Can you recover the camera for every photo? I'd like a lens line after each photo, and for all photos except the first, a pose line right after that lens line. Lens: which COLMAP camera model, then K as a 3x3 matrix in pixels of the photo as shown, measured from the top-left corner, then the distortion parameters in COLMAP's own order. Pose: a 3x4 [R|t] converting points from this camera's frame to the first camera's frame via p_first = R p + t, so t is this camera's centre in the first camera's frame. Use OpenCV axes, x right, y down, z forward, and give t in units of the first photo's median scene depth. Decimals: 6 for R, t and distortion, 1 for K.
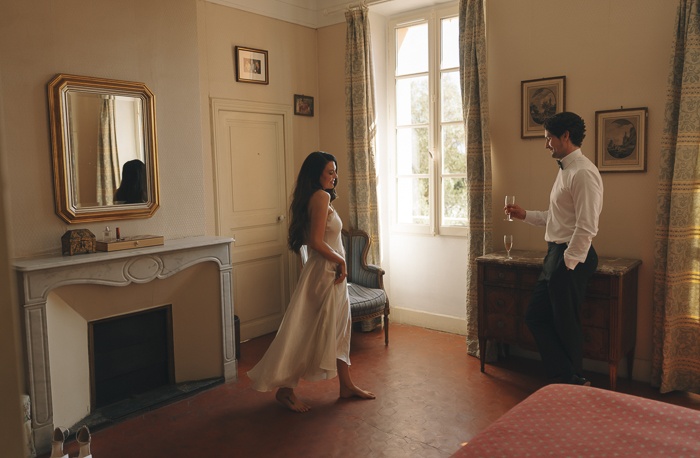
lens RADIAL K [[579.5, 0, 350.0], [0, 579.5, 229.0], [0, 0, 1]] dist [-0.007894, 0.001921]
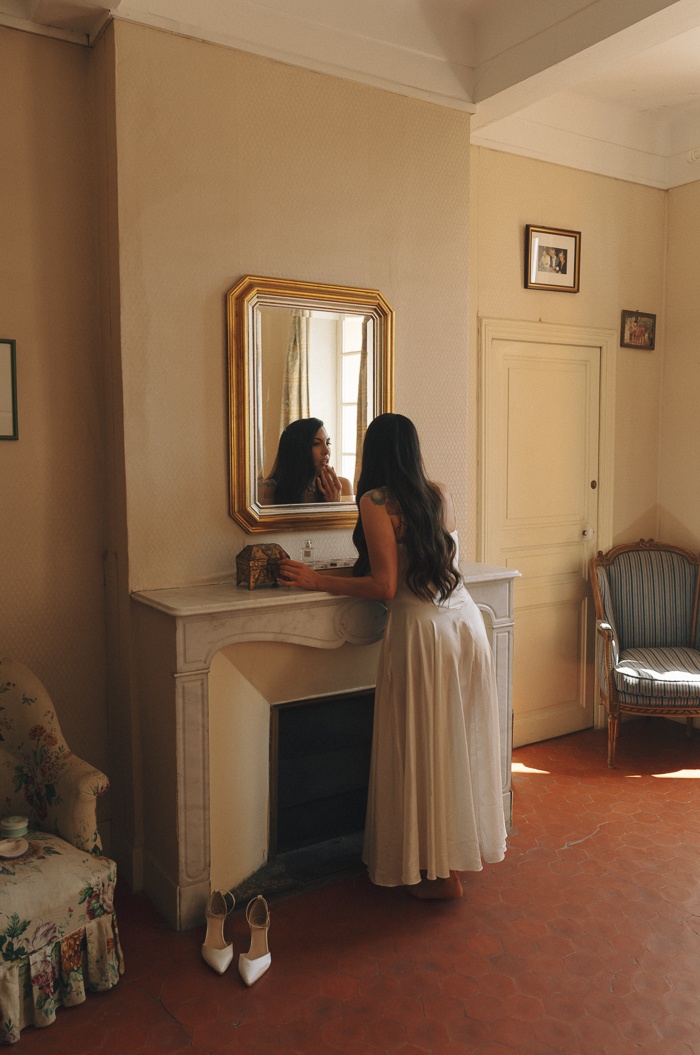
lens RADIAL K [[869.8, 0, 350.0], [0, 869.8, 527.5], [0, 0, 1]] dist [0.003872, 0.003429]
pose [[0.951694, 0.043091, -0.304009, -0.093575], [-0.045379, 0.998970, -0.000461, -0.014477], [0.303676, 0.014234, 0.952669, 0.149827]]
